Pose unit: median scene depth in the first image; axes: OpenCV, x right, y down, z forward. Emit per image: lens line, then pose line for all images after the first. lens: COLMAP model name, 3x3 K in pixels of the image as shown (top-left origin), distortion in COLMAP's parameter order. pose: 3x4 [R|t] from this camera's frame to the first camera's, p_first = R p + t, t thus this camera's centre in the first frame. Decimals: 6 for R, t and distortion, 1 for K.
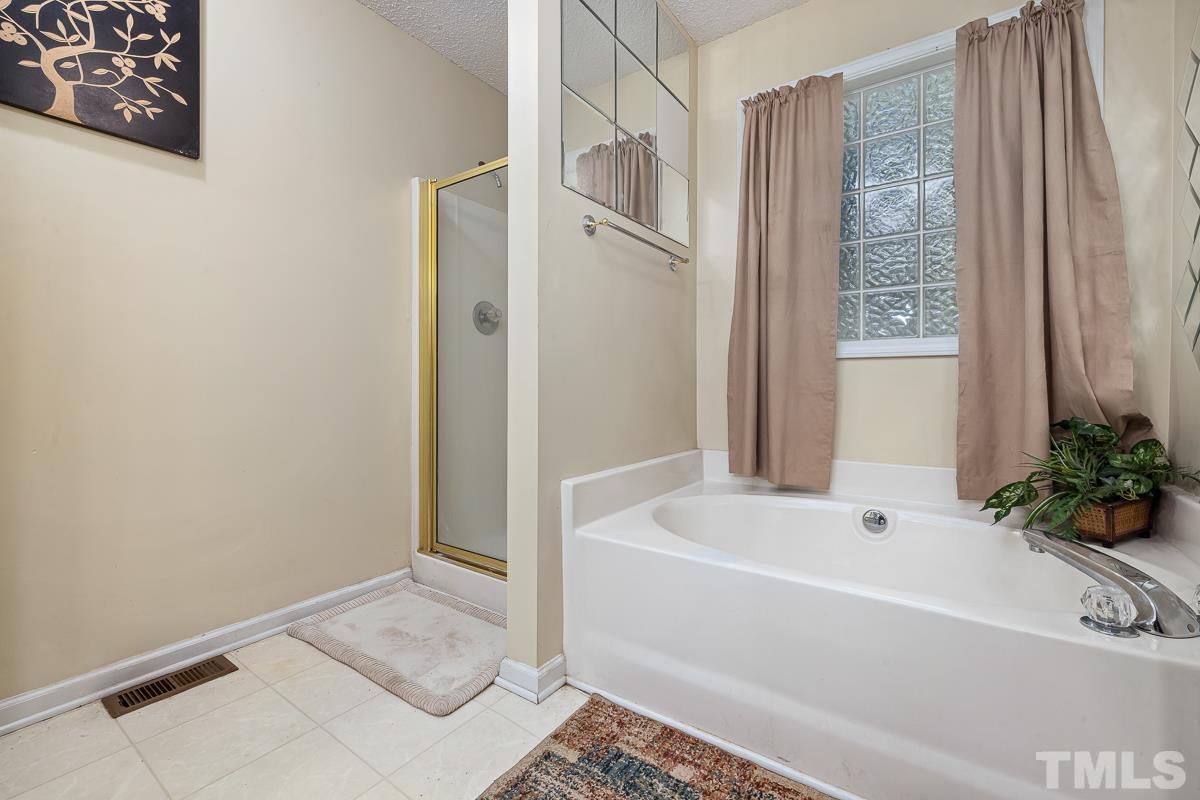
lens RADIAL K [[503.5, 0, 594.6], [0, 503.5, 387.3], [0, 0, 1]] dist [-0.003107, -0.000527]
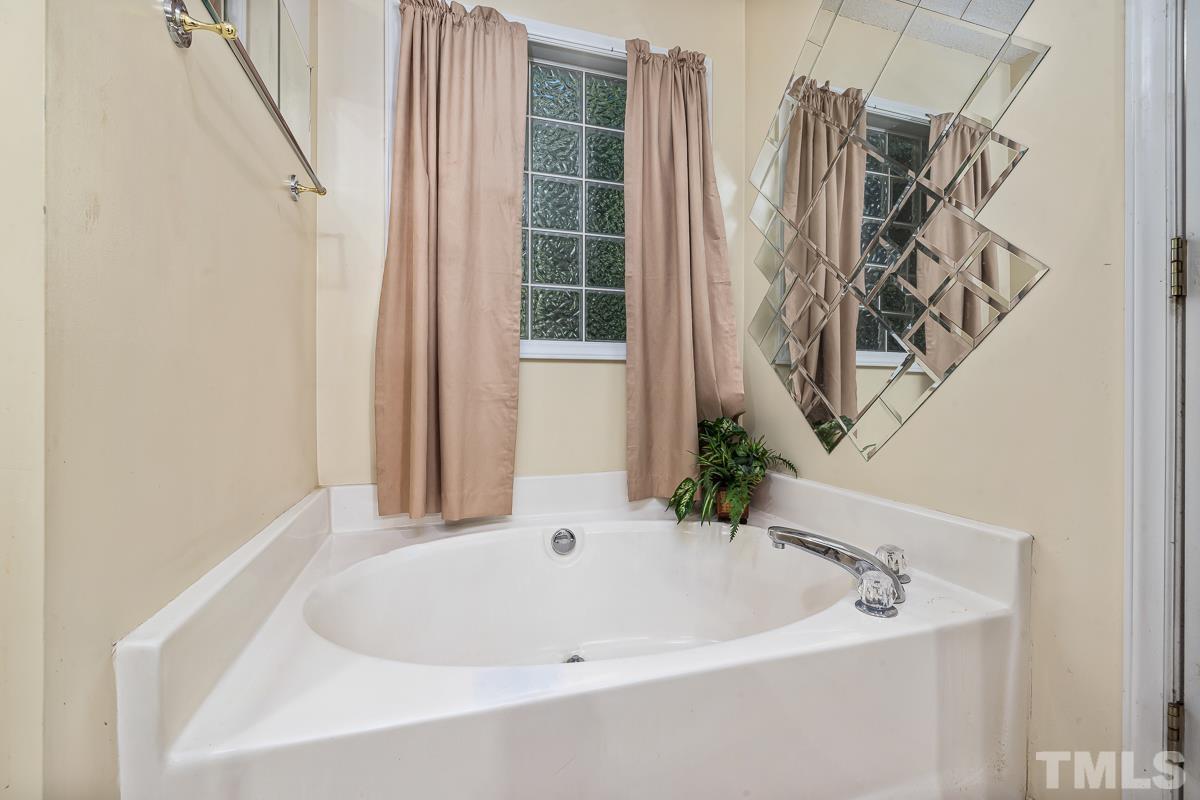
lens RADIAL K [[507.5, 0, 599.5], [0, 507.5, 391.1], [0, 0, 1]] dist [-0.001878, -0.000125]
pose [[0.615420, 0.000391, 0.788200, -0.114522], [0.002769, 0.999993, -0.002659, 0.000784], [-0.788195, 0.003819, 0.615414, 0.388063]]
